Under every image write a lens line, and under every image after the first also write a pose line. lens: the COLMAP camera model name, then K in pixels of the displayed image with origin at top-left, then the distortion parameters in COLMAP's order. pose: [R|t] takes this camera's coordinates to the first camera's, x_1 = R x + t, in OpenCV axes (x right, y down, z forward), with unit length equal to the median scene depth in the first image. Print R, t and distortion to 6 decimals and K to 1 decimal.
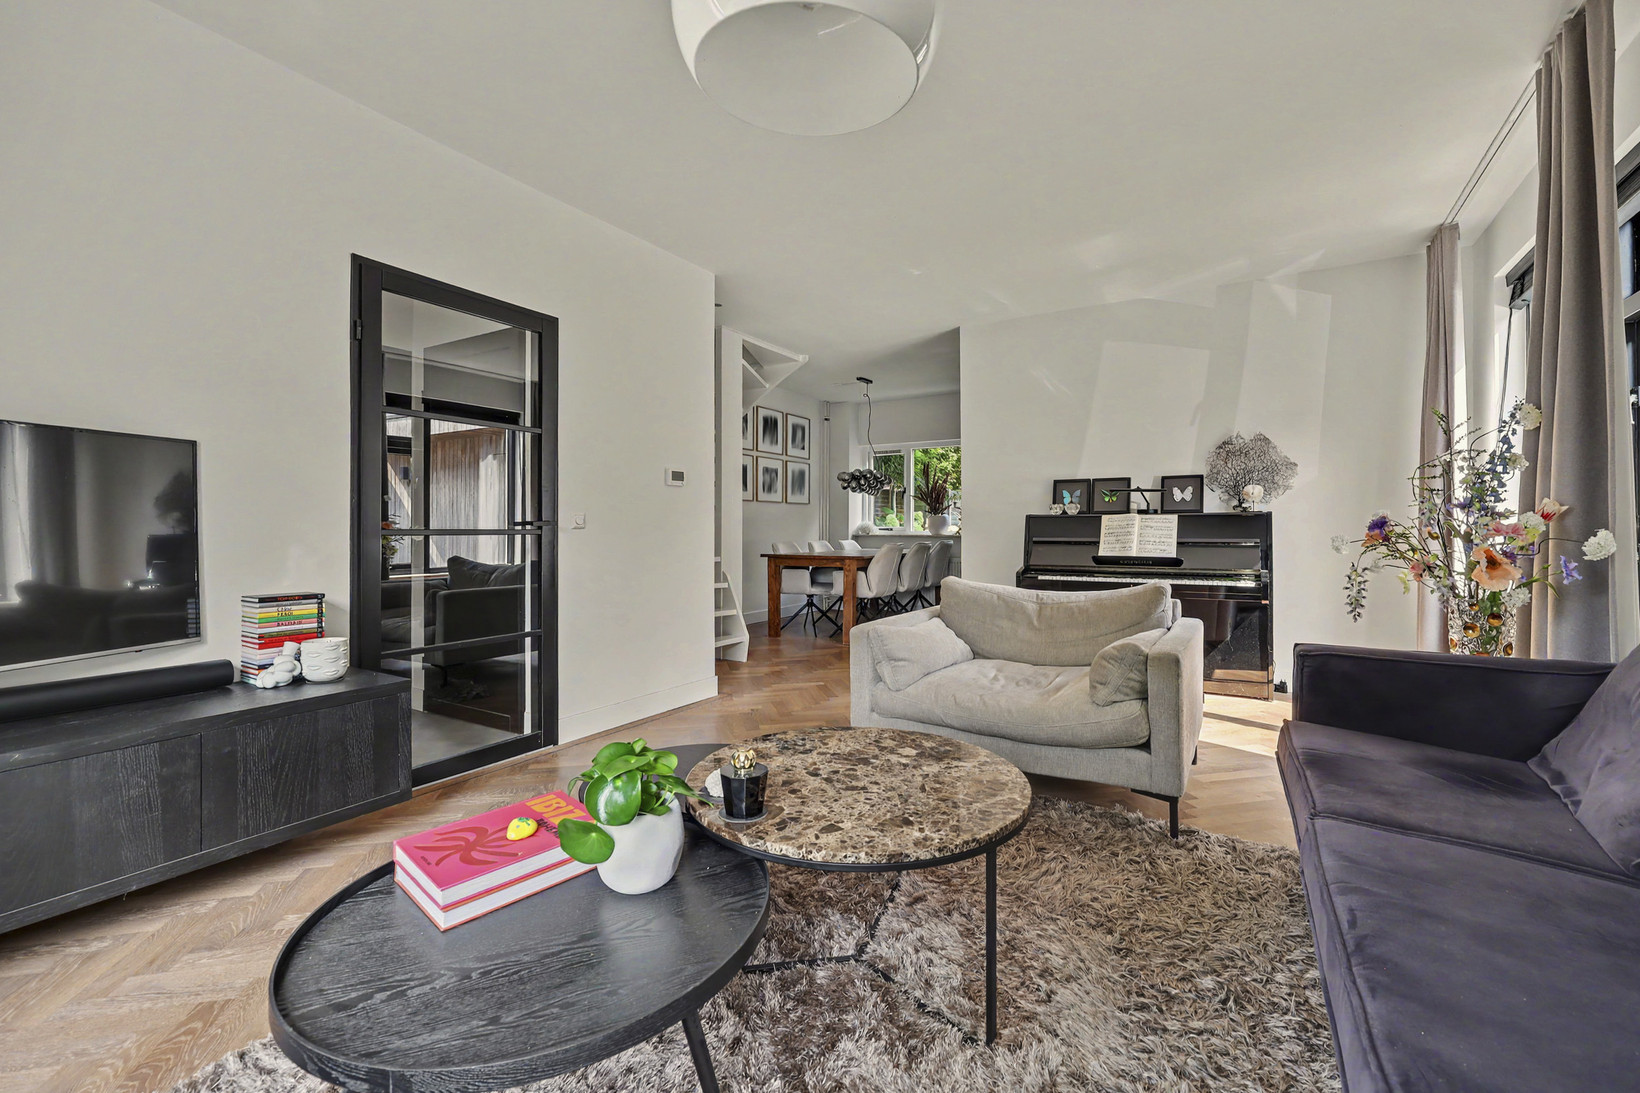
lens RADIAL K [[684.6, 0, 825.0], [0, 684.6, 525.2], [0, 0, 1]] dist [-0.000691, -0.000195]
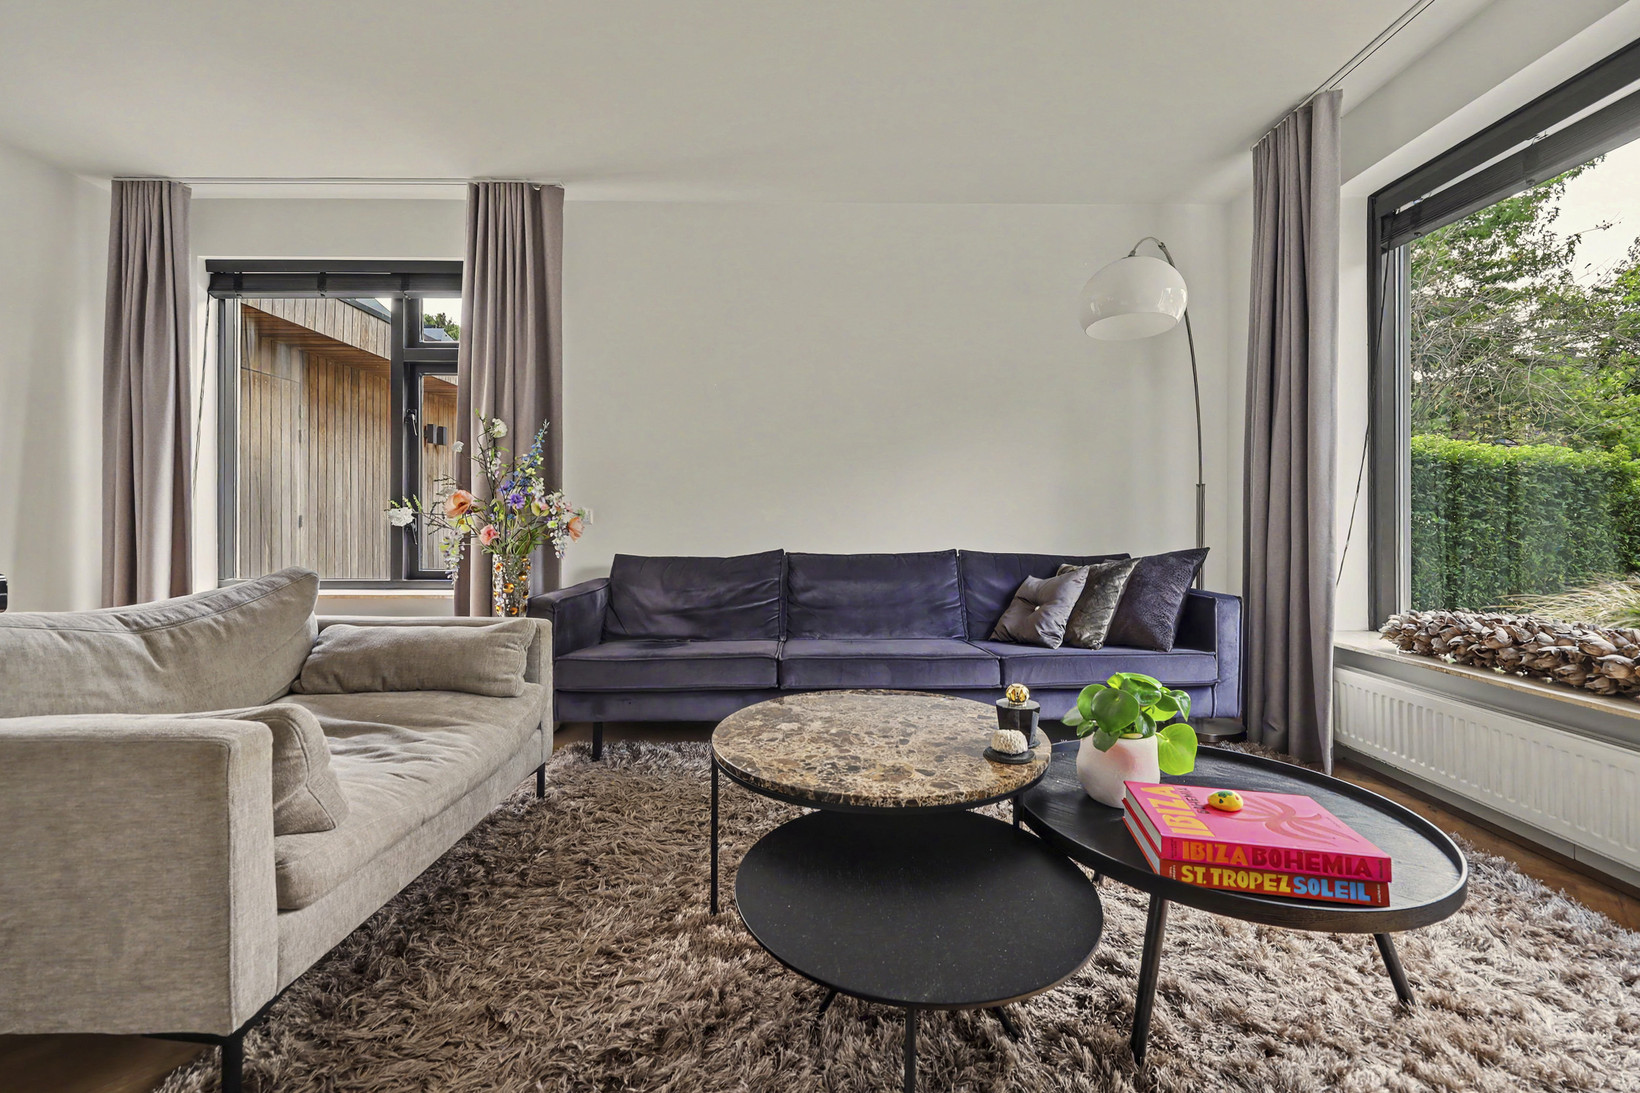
lens RADIAL K [[678.3, 0, 816.8], [0, 678.3, 526.9], [0, 0, 1]] dist [-0.002127, -0.000141]
pose [[-0.526356, -0.005580, 0.850246, -0.273115], [-0.008351, 0.999964, 0.001392, 0.020444], [-0.850223, -0.006368, -0.526384, 0.572230]]
